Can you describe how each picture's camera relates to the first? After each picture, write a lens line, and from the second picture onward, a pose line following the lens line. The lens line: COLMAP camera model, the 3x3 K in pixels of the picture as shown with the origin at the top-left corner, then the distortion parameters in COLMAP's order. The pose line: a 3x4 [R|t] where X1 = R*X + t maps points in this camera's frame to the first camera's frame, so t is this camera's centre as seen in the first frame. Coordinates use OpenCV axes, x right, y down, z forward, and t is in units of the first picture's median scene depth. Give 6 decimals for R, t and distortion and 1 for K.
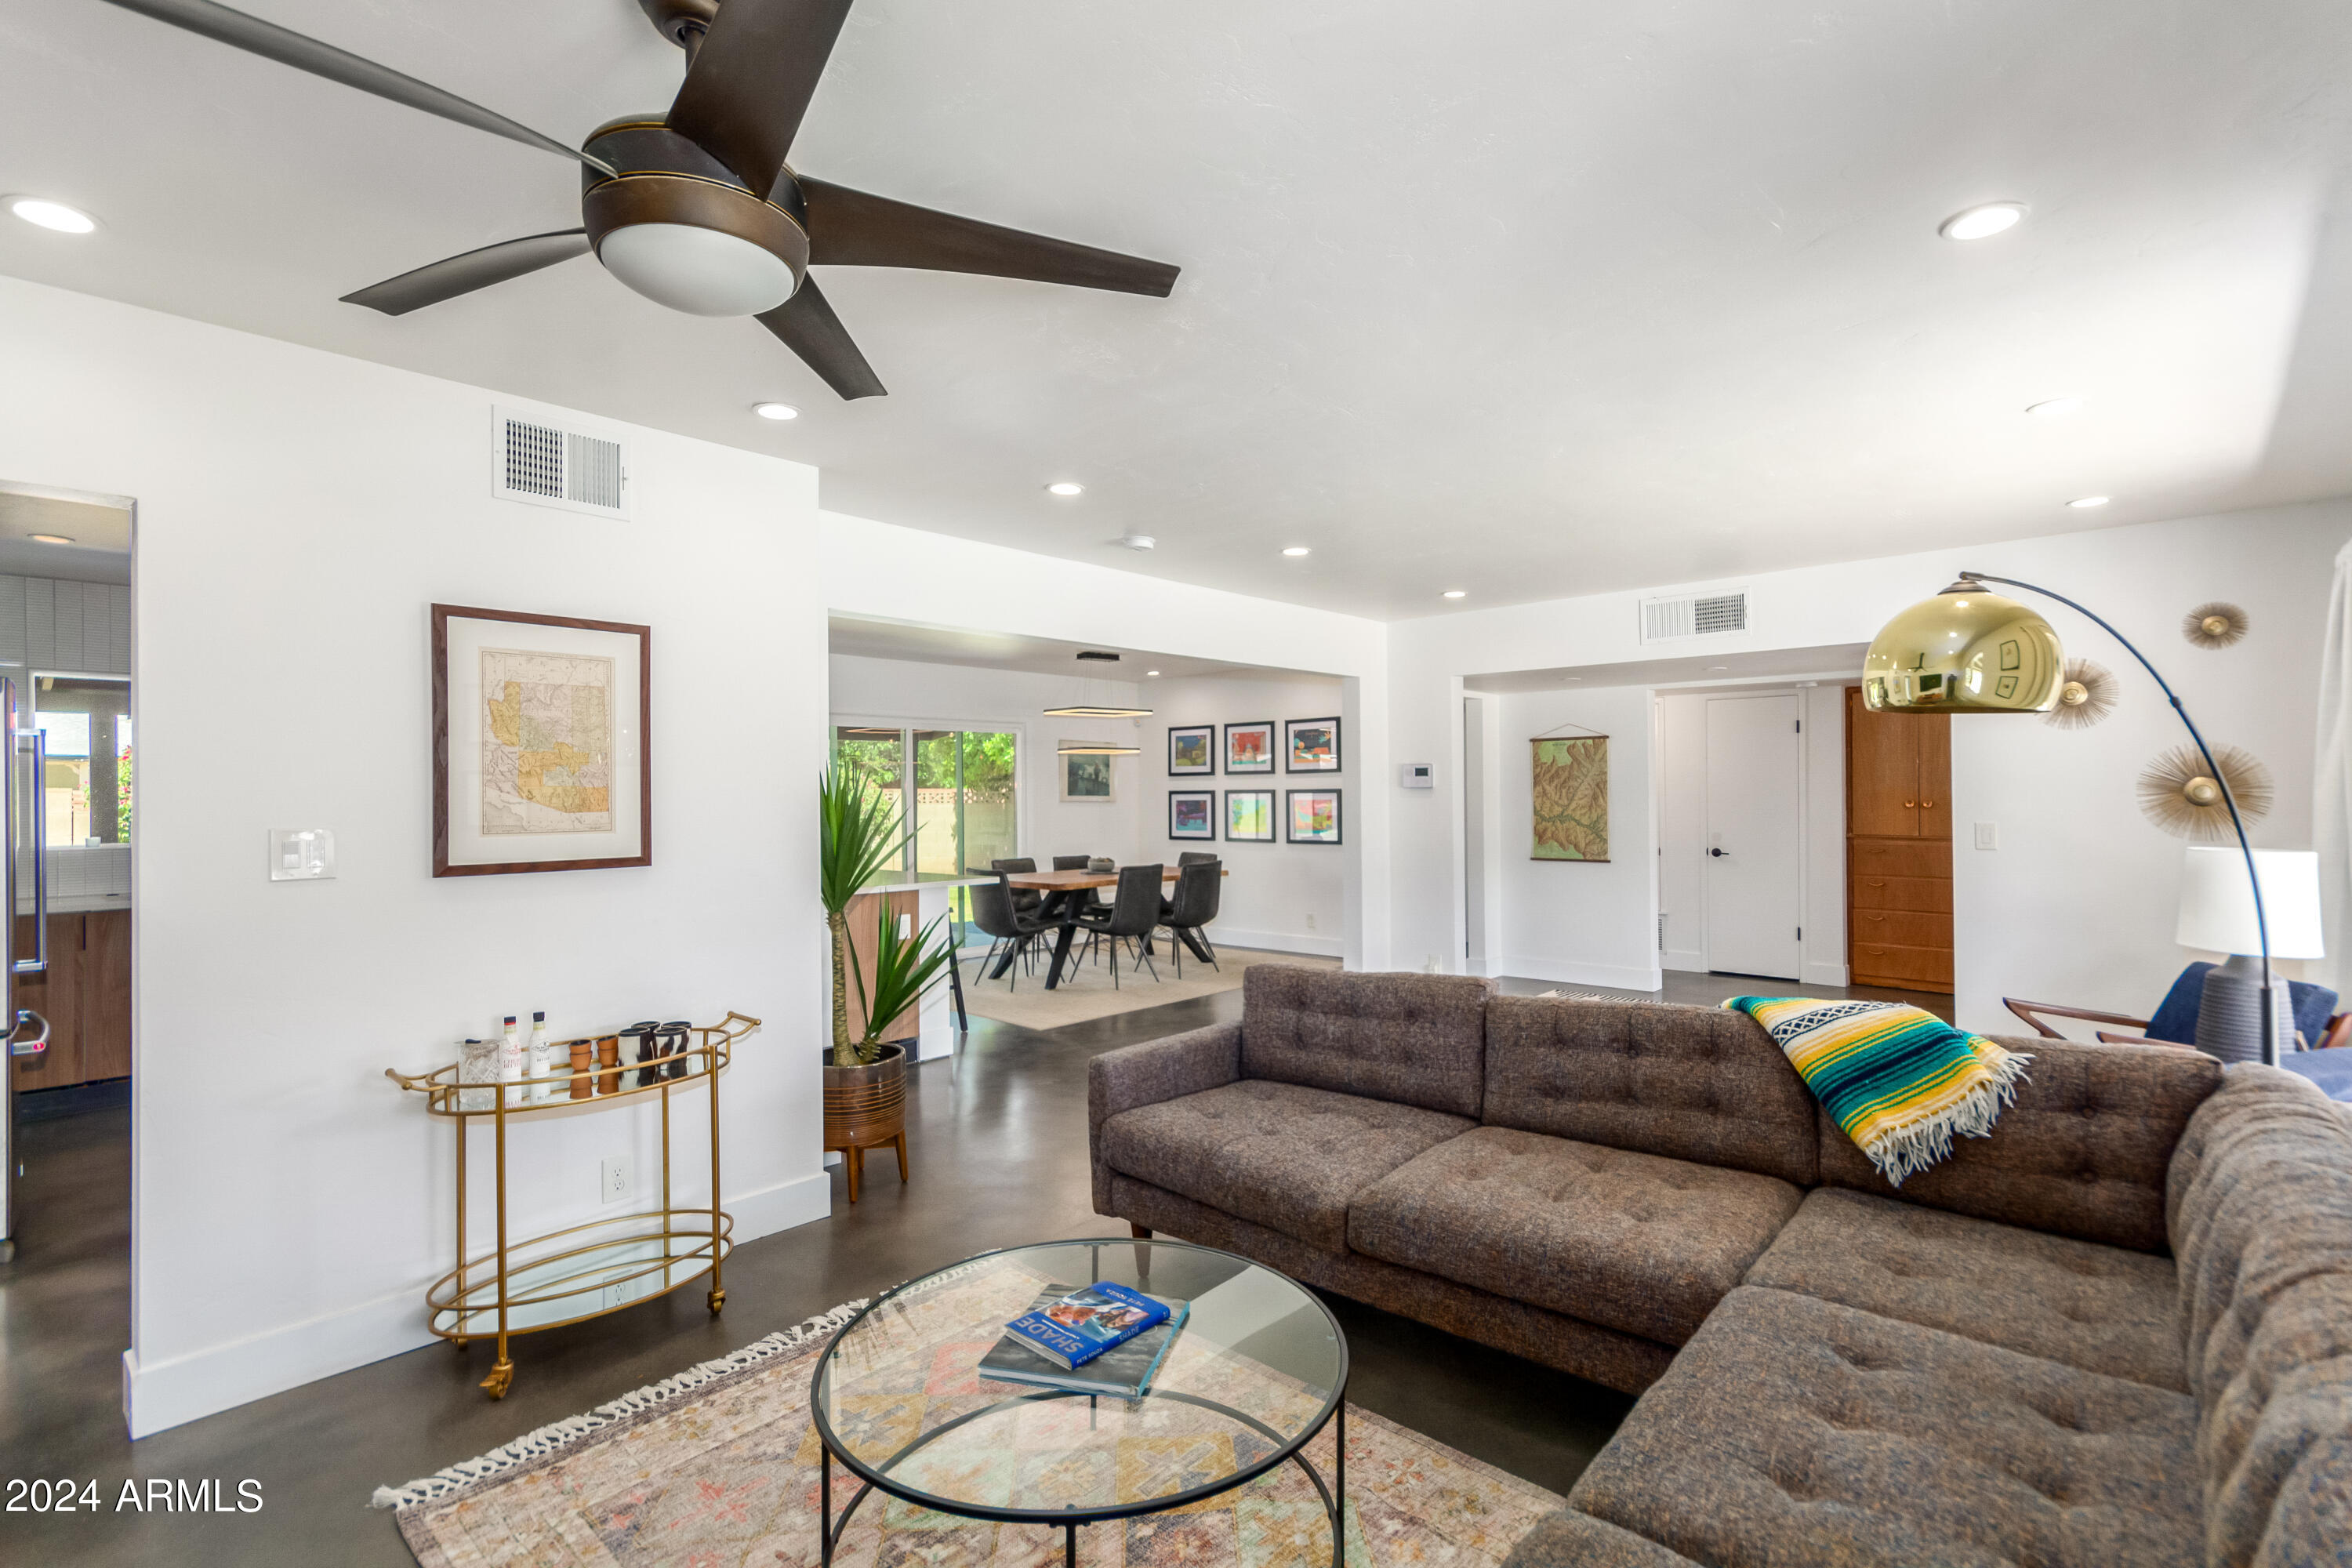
lens RADIAL K [[1092.9, 0, 1188.0], [0, 1092.9, 796.3], [0, 0, 1]] dist [0.007243, 0.000910]
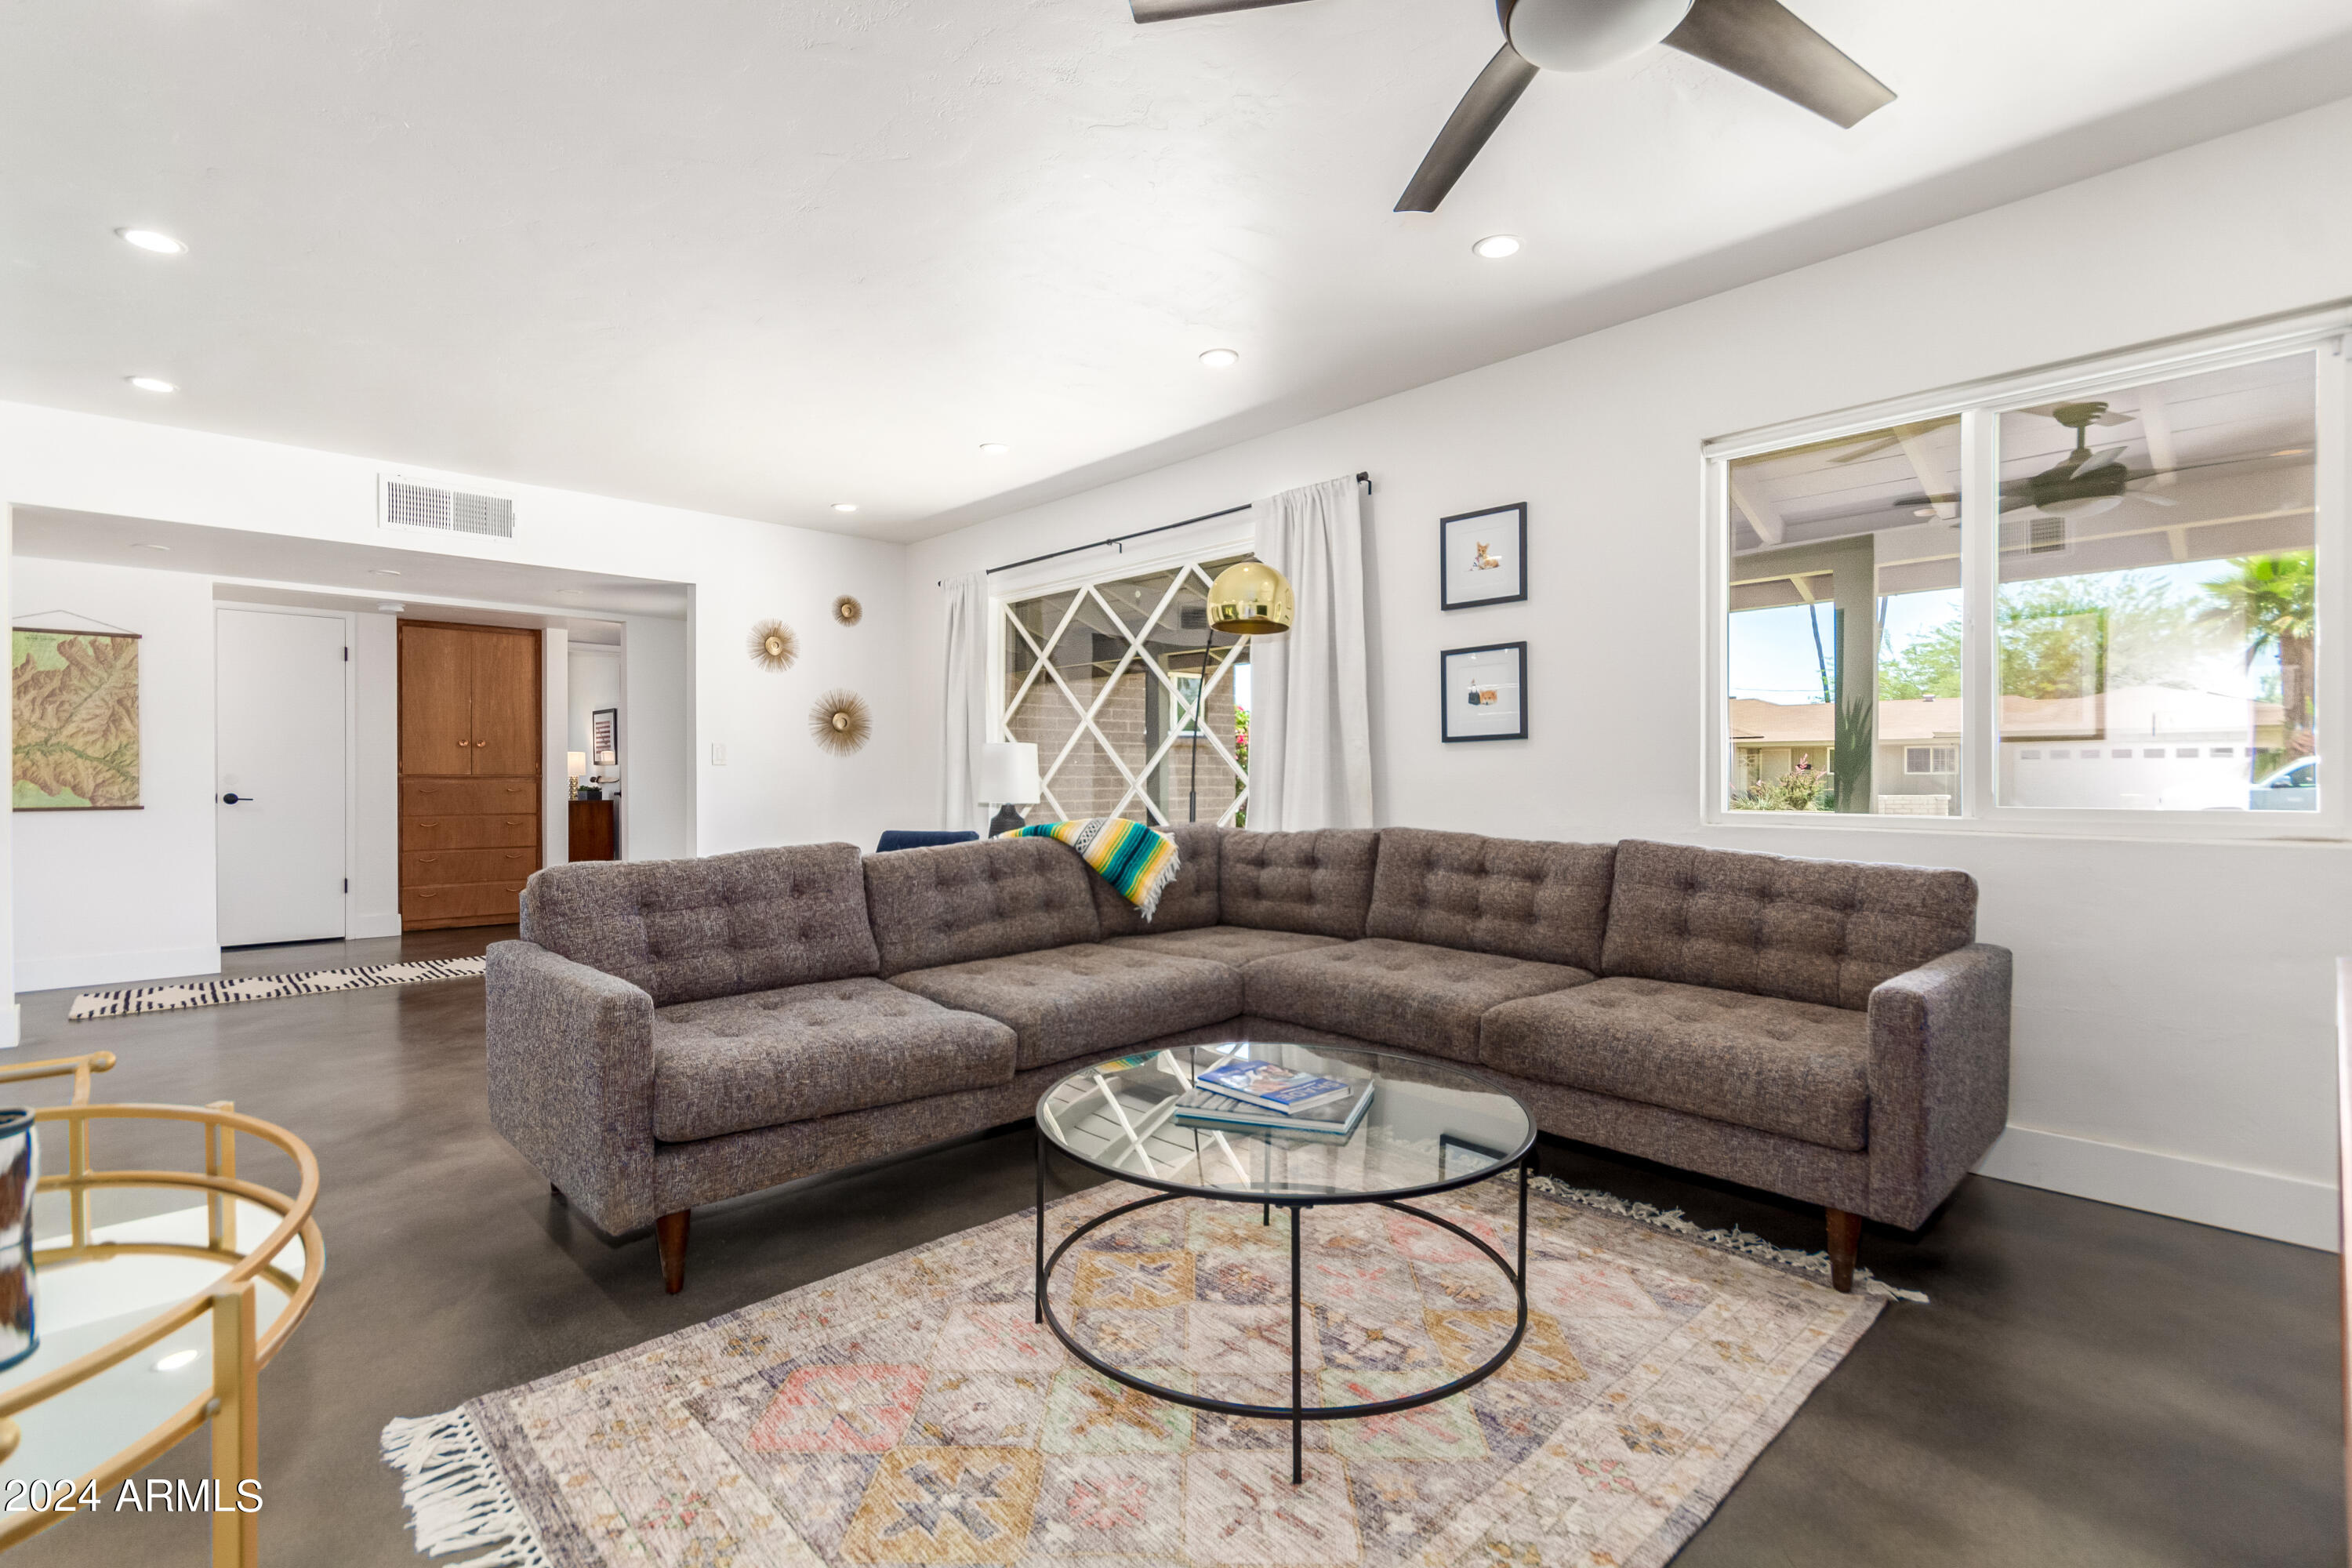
lens RADIAL K [[1092.9, 0, 1182.5], [0, 1092.9, 775.1], [0, 0, 1]] dist [0.007243, 0.000910]
pose [[0.083971, 0.008715, 0.996430, -0.284605], [0.003406, 0.999953, -0.009033, 0.046505], [-0.996462, 0.004152, 0.083937, 0.246164]]
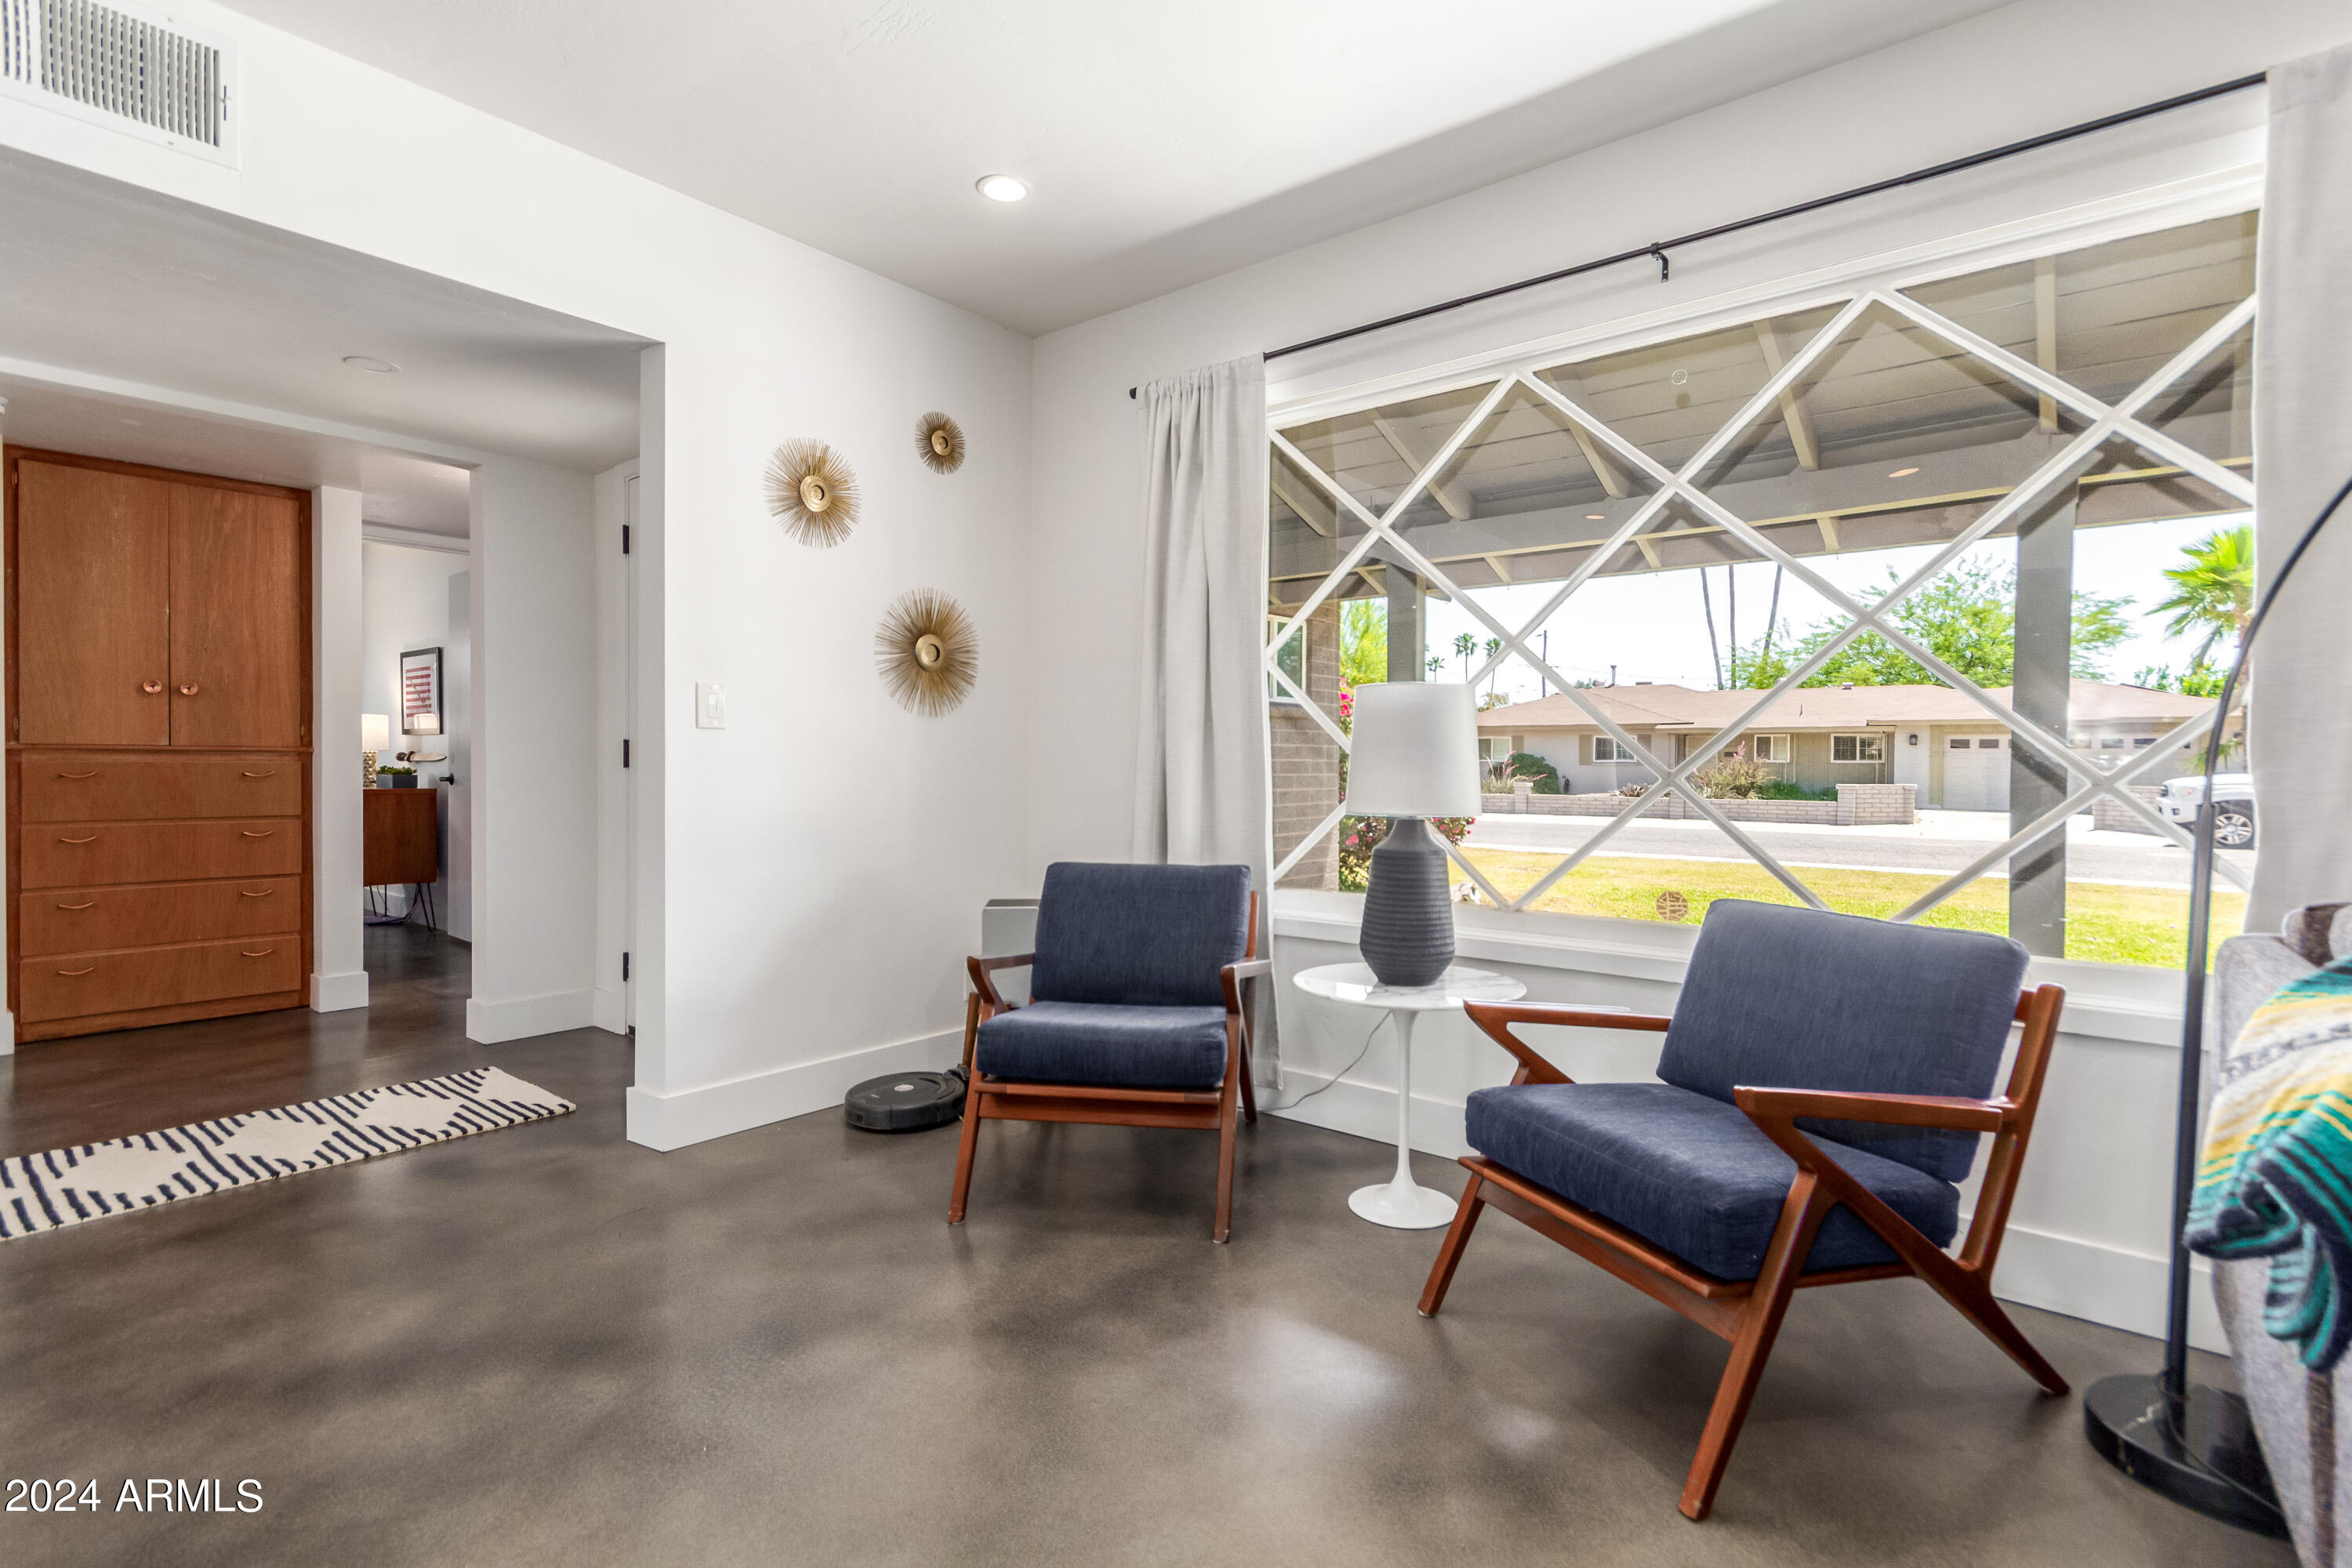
lens RADIAL K [[1092.9, 0, 1182.4], [0, 1092.9, 773.5], [0, 0, 1]] dist [0.007243, 0.000910]
pose [[-0.049323, -0.006313, 0.998763, 0.082503], [-0.004471, 0.999971, 0.006100, 0.042977], [-0.998773, -0.004165, -0.049350, 0.497965]]
